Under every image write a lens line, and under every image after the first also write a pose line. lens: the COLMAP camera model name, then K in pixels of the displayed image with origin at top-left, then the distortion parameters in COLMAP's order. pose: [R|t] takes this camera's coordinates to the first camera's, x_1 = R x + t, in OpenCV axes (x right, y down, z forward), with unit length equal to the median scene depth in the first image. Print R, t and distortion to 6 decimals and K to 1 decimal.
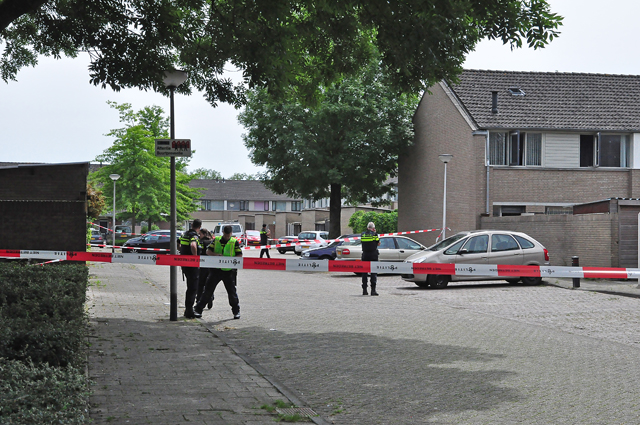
lens RADIAL K [[1072.8, 0, 320.0], [0, 1072.8, 212.5], [0, 0, 1]] dist [0.160053, -0.038710]
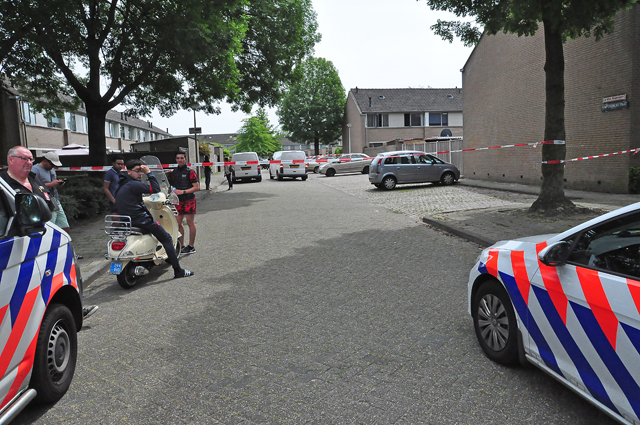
lens RADIAL K [[460.8, 0, 320.0], [0, 460.8, 212.5], [0, 0, 1]] dist [-0.120093, 0.000210]
pose [[0.995834, -0.033723, -0.084717, 0.129314], [0.044993, 0.989841, 0.134870, 0.003423], [0.079309, -0.138120, 0.987235, -0.089668]]
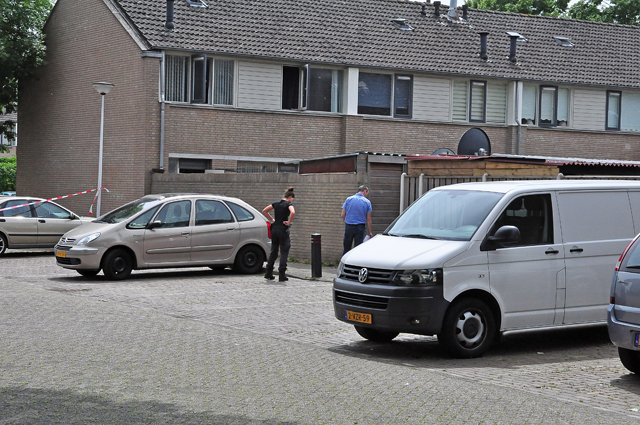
lens RADIAL K [[1311.8, 0, 320.0], [0, 1311.8, 212.5], [0, 0, 1]] dist [0.248004, 0.242034]
pose [[0.945370, 0.014243, 0.325688, -0.028110], [-0.025507, 0.999214, 0.030339, 0.000641], [-0.325000, -0.036988, 0.944990, 0.138019]]
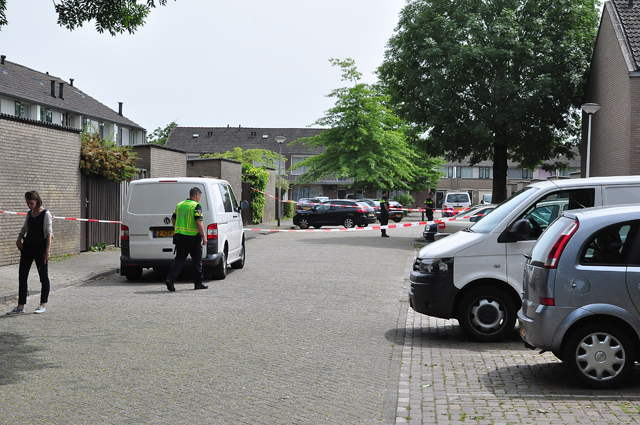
lens RADIAL K [[1147.3, 0, 320.0], [0, 1147.3, 212.5], [0, 0, 1]] dist [0.179816, 0.131617]
pose [[0.954539, 0.011451, -0.297865, 0.177900], [-0.003591, 0.999631, 0.026922, 0.003331], [0.298063, -0.024629, 0.954228, 0.128537]]
